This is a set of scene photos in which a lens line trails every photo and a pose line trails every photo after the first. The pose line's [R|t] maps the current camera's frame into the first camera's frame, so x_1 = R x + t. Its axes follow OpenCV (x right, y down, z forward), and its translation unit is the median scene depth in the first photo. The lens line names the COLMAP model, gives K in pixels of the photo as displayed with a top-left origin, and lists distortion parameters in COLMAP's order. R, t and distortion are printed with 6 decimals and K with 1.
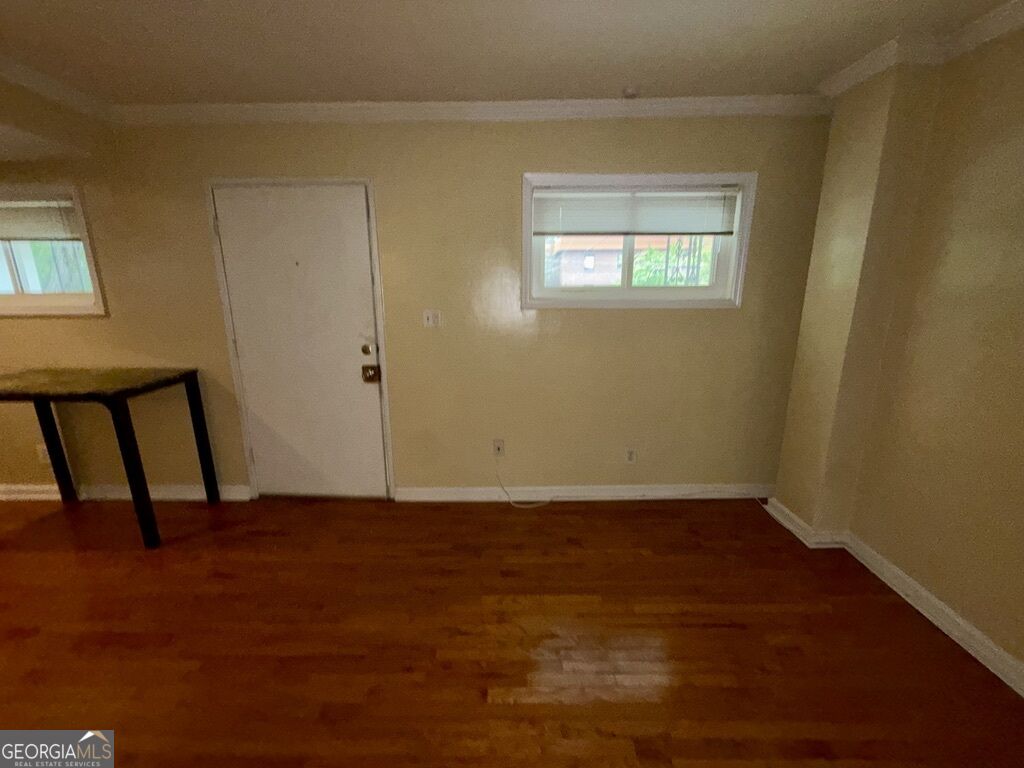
lens RADIAL K [[412.1, 0, 507.2], [0, 412.1, 383.4], [0, 0, 1]] dist [0.000550, 0.000194]
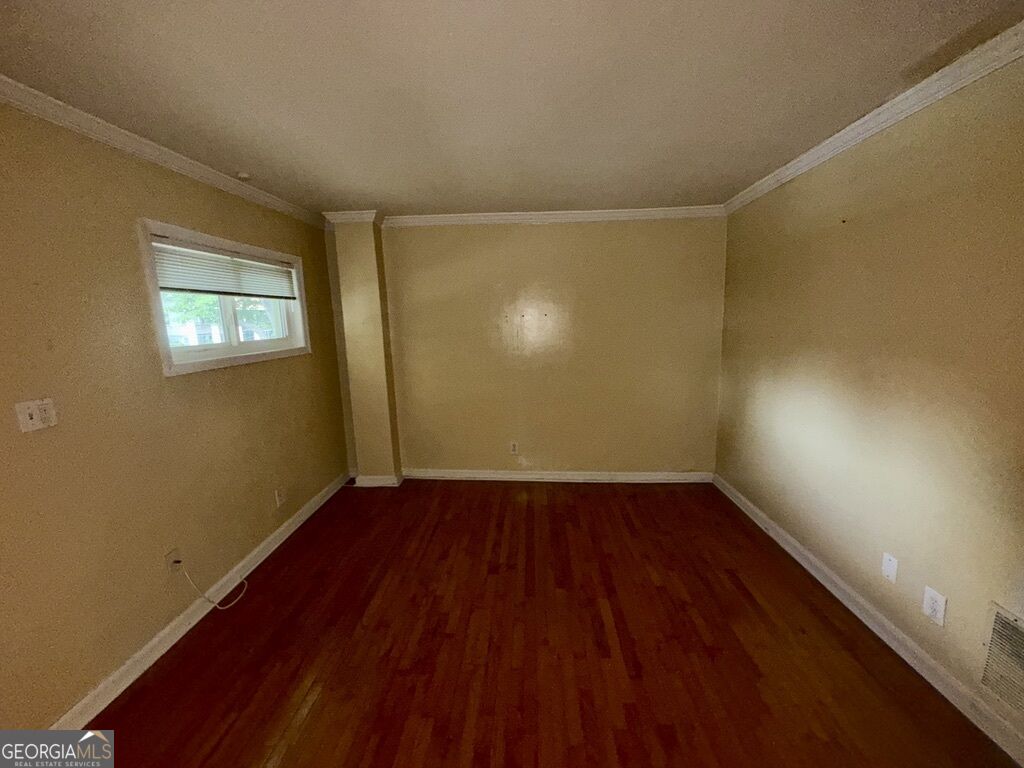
lens RADIAL K [[412.1, 0, 507.2], [0, 412.1, 383.4], [0, 0, 1]] dist [0.000550, 0.000194]
pose [[0.048985, -0.161829, 0.985602, -0.729217], [0.269106, 0.952434, 0.143008, -0.103393], [-0.961864, 0.258226, 0.090204, 0.279904]]
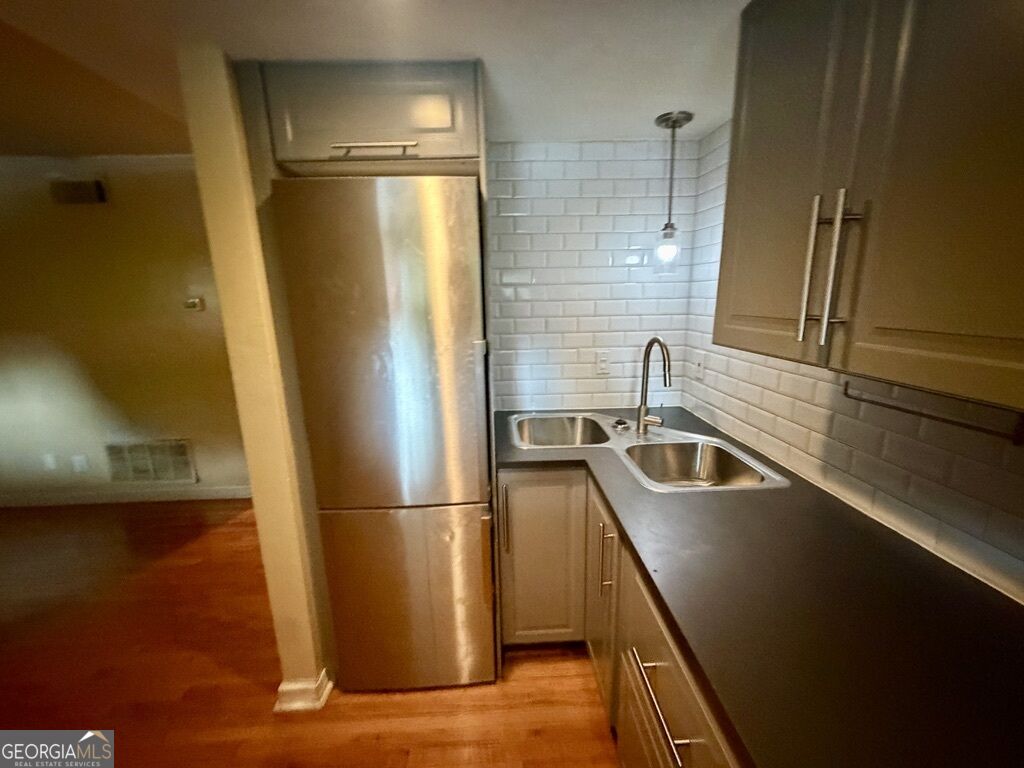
lens RADIAL K [[408.3, 0, 510.1], [0, 408.3, 381.8], [0, 0, 1]] dist [0.000511, -0.000571]
pose [[-0.998100, 0.034111, -0.051309, -1.306796], [0.008380, 0.900181, 0.435436, -0.213467], [0.061040, 0.434179, -0.898756, 0.823529]]
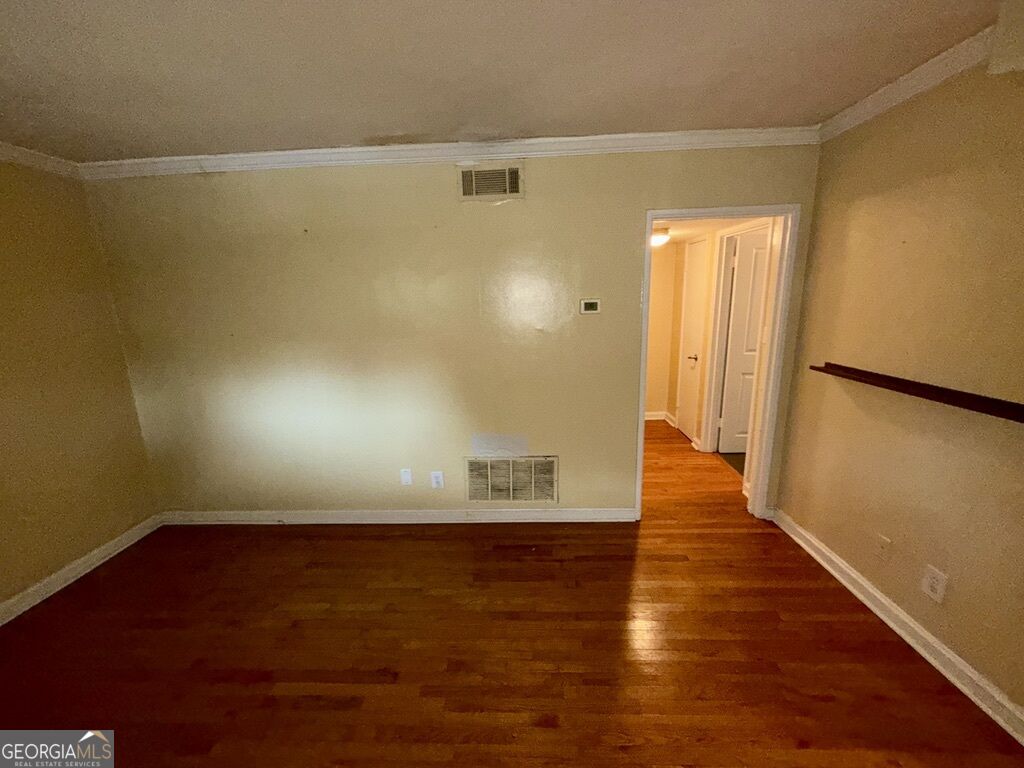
lens RADIAL K [[408.3, 0, 510.1], [0, 408.3, 381.8], [0, 0, 1]] dist [0.000511, -0.000571]
pose [[-0.999268, 0.022388, 0.031006, -0.334888], [0.033604, 0.901047, 0.432417, -0.194619], [-0.018257, 0.433143, -0.901140, 0.650073]]
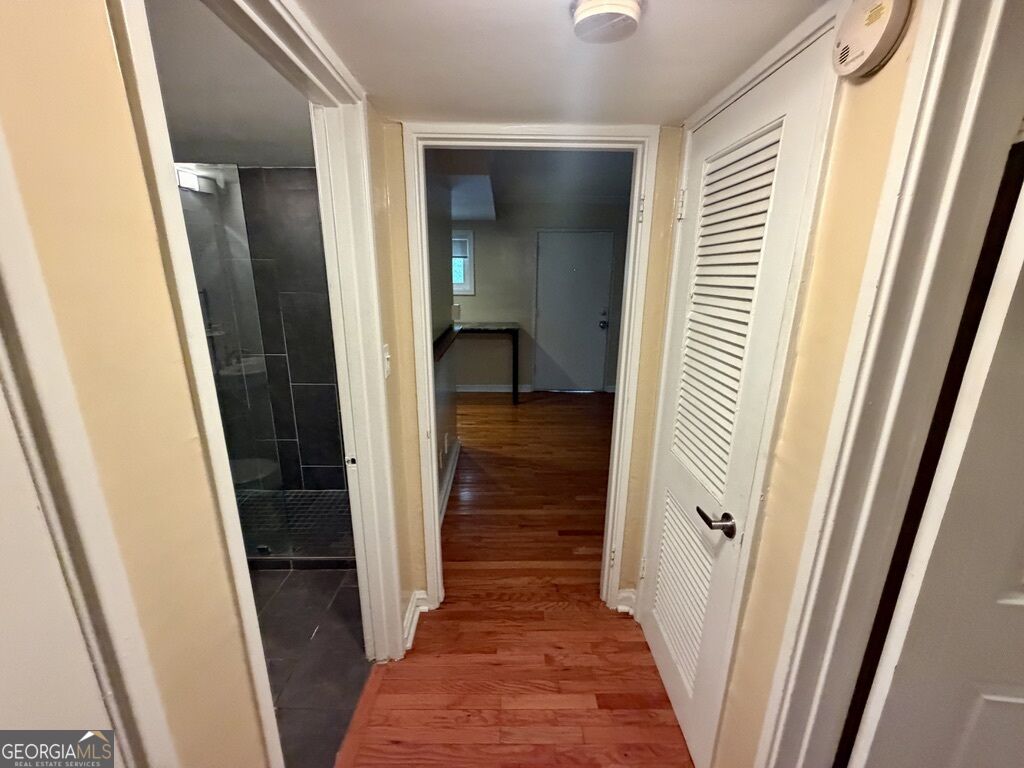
lens RADIAL K [[408.3, 0, 510.1], [0, 408.3, 381.8], [0, 0, 1]] dist [0.000511, -0.000571]
pose [[0.999771, 0.004714, 0.020887, -0.844450], [-0.005163, 0.999755, 0.021509, 0.212299], [-0.020781, -0.021612, 0.999550, -0.992563]]
